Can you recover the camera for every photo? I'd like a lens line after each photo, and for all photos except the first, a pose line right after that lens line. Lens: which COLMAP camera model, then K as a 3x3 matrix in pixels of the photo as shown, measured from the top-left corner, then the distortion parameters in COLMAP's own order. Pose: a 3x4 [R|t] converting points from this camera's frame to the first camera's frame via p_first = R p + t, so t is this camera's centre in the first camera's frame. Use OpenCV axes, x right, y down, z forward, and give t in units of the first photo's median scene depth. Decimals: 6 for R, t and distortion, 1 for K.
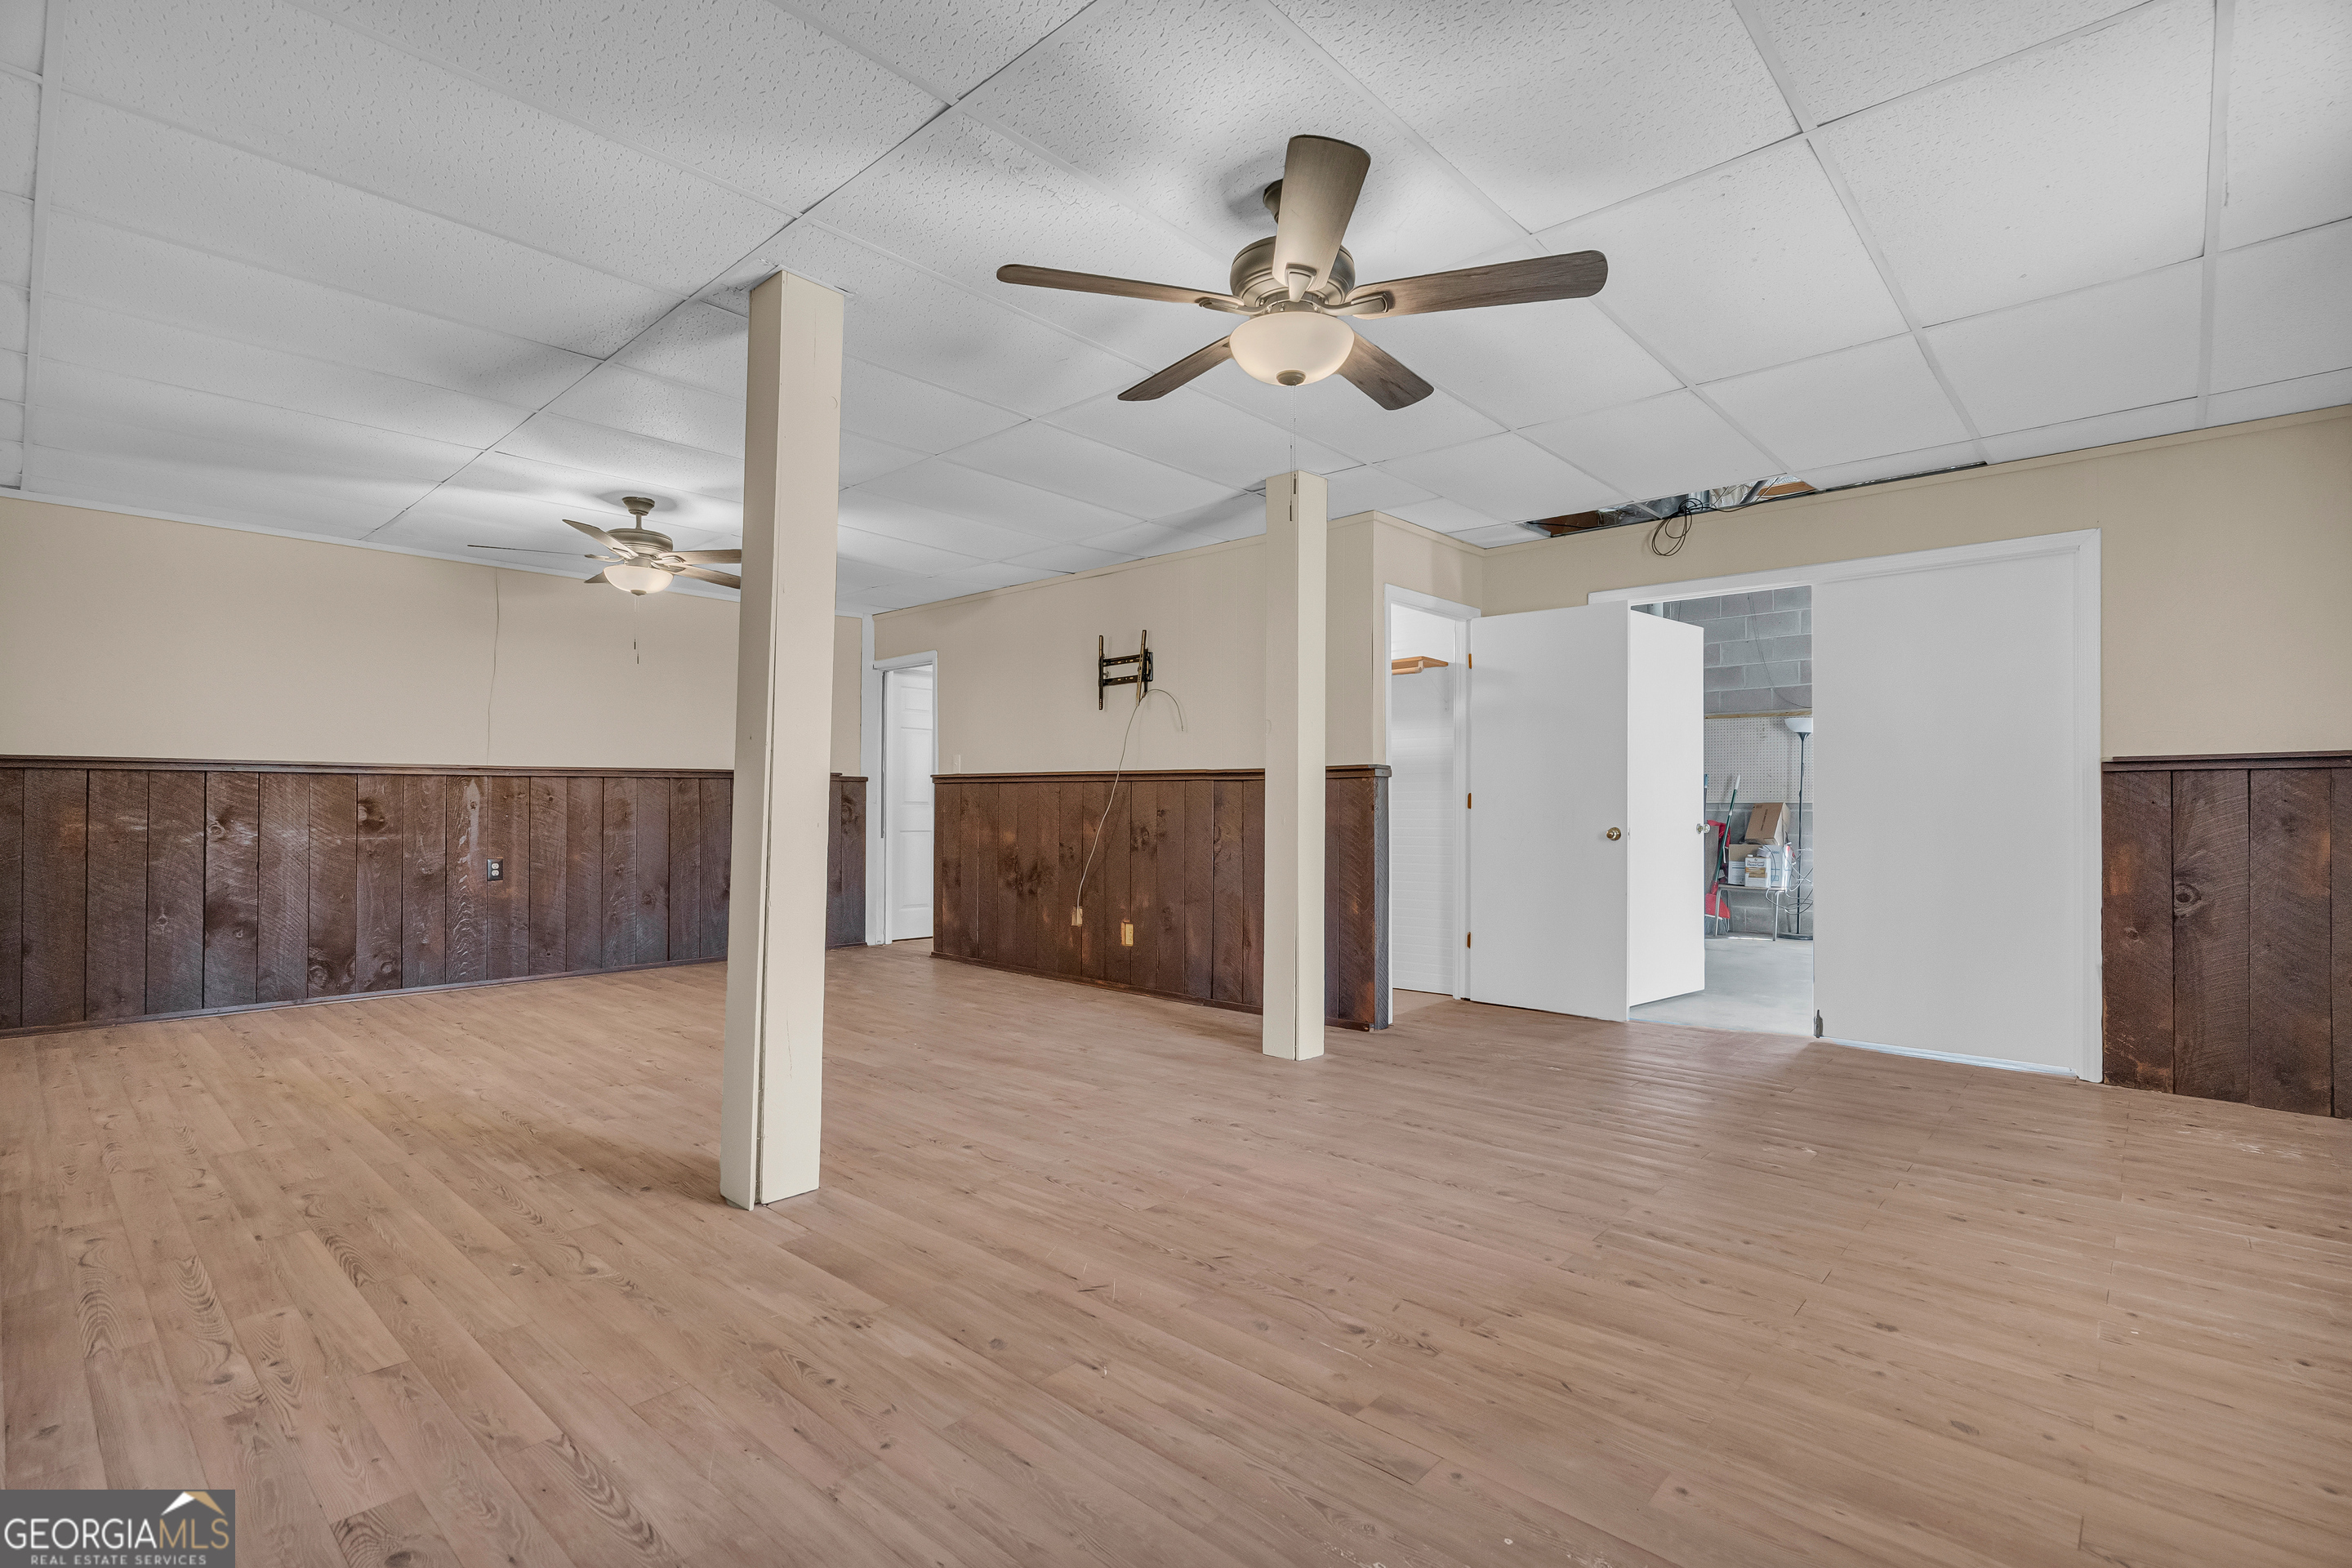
lens RADIAL K [[1077.2, 0, 1174.0], [0, 1077.2, 799.4], [0, 0, 1]] dist [-0.000392, 0.000110]
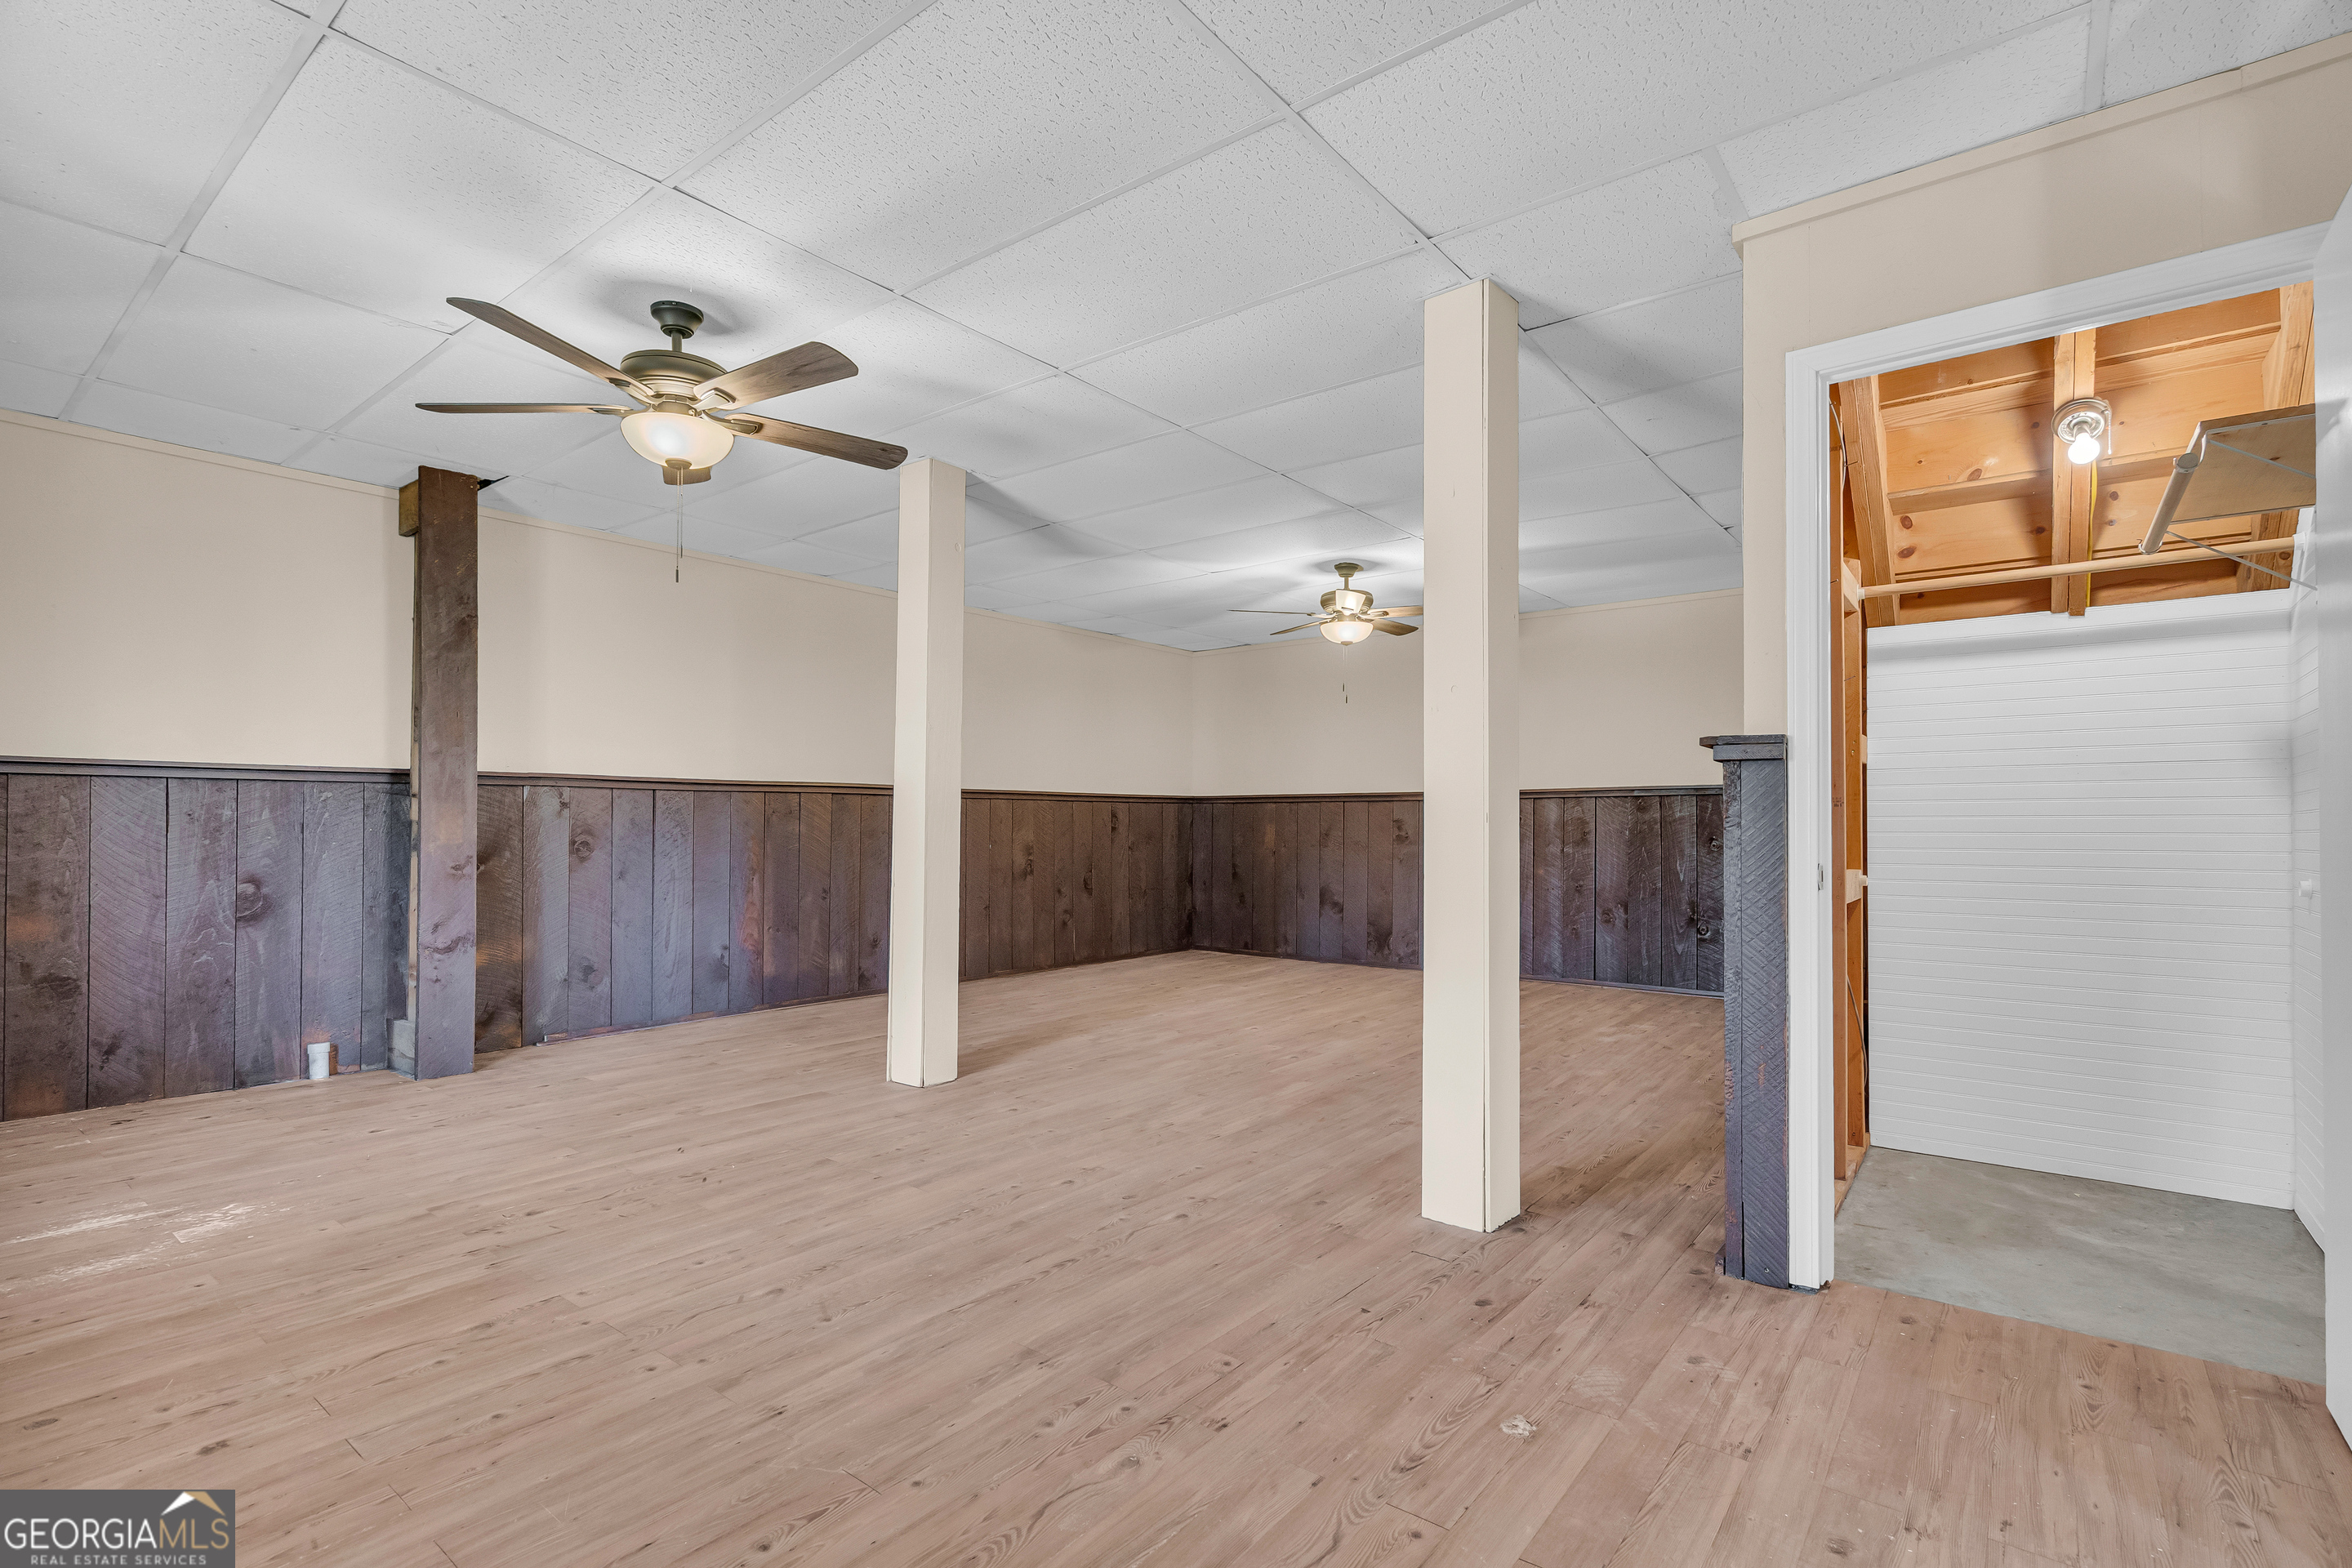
lens RADIAL K [[1077.2, 0, 1174.0], [0, 1077.2, 799.4], [0, 0, 1]] dist [-0.000392, 0.000110]
pose [[0.083206, -0.025742, -0.996200, 1.109386], [0.003172, 0.999668, -0.025567, 0.015627], [0.996527, -0.001033, 0.083261, 1.188468]]
